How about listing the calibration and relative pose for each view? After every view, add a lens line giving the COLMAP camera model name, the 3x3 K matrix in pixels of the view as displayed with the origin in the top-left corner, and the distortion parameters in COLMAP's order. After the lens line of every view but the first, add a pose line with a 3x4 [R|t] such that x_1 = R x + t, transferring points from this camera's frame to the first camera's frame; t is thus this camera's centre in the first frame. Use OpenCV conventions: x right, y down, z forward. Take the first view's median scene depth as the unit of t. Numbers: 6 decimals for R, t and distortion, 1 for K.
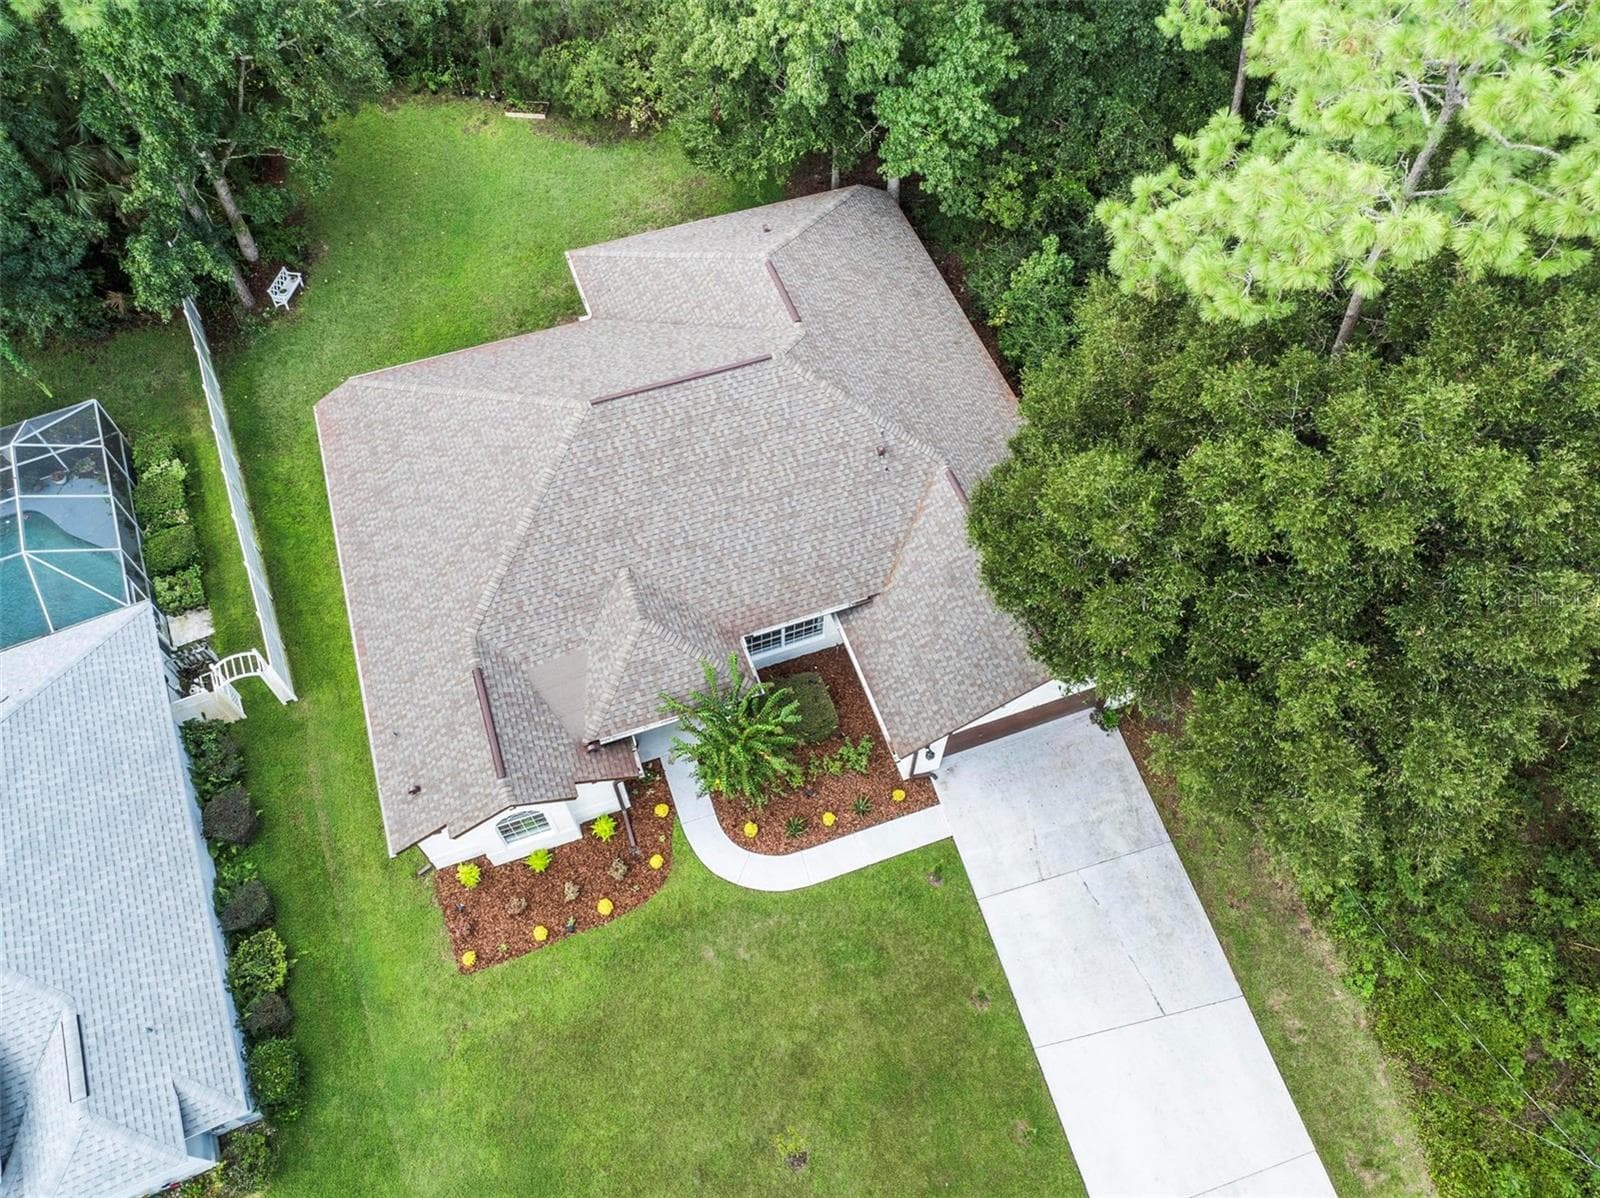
lens RADIAL K [[1118.9, 0, 790.1], [0, 1118.9, 600.6], [0, 0, 1]] dist [-0.042555, -0.005549]
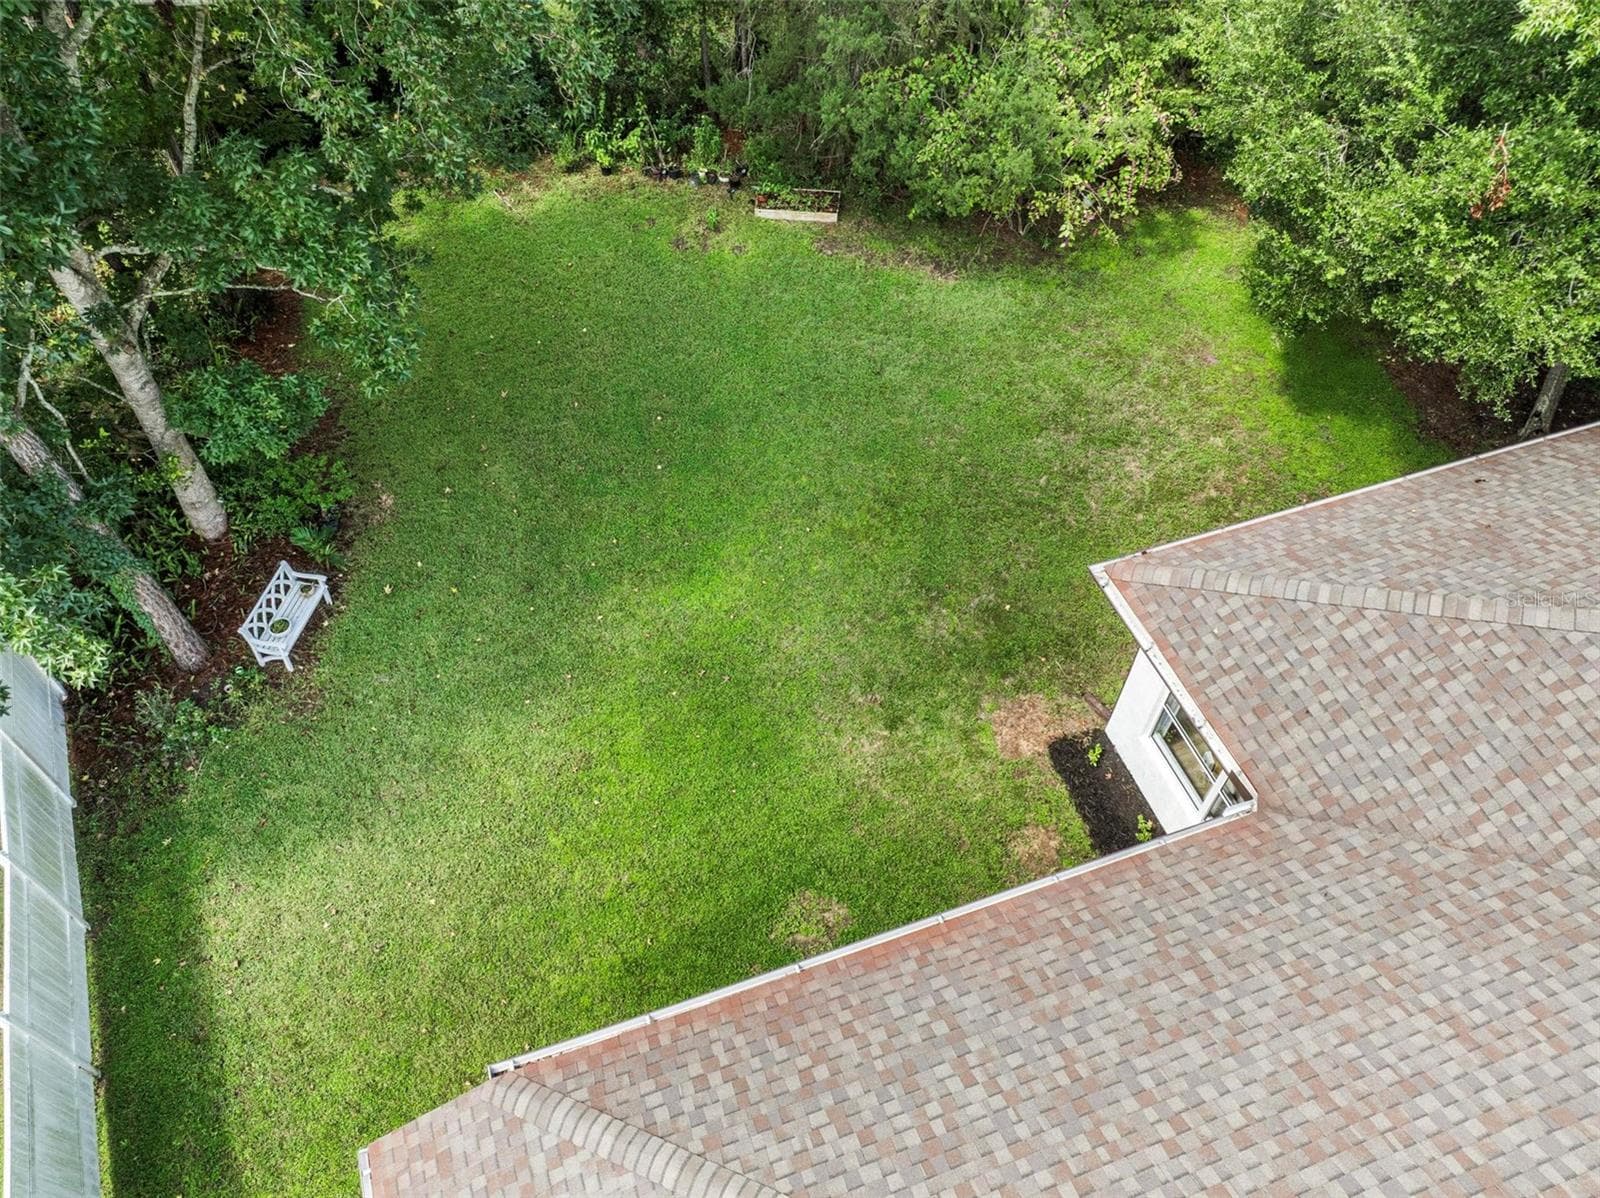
lens RADIAL K [[1118.9, 0, 790.1], [0, 1118.9, 600.6], [0, 0, 1]] dist [-0.042555, -0.005549]
pose [[0.999971, 0.003288, -0.006834, -0.268901], [-0.004024, 0.993849, -0.110670, -0.240824], [0.006428, 0.110695, 0.993834, 0.595182]]
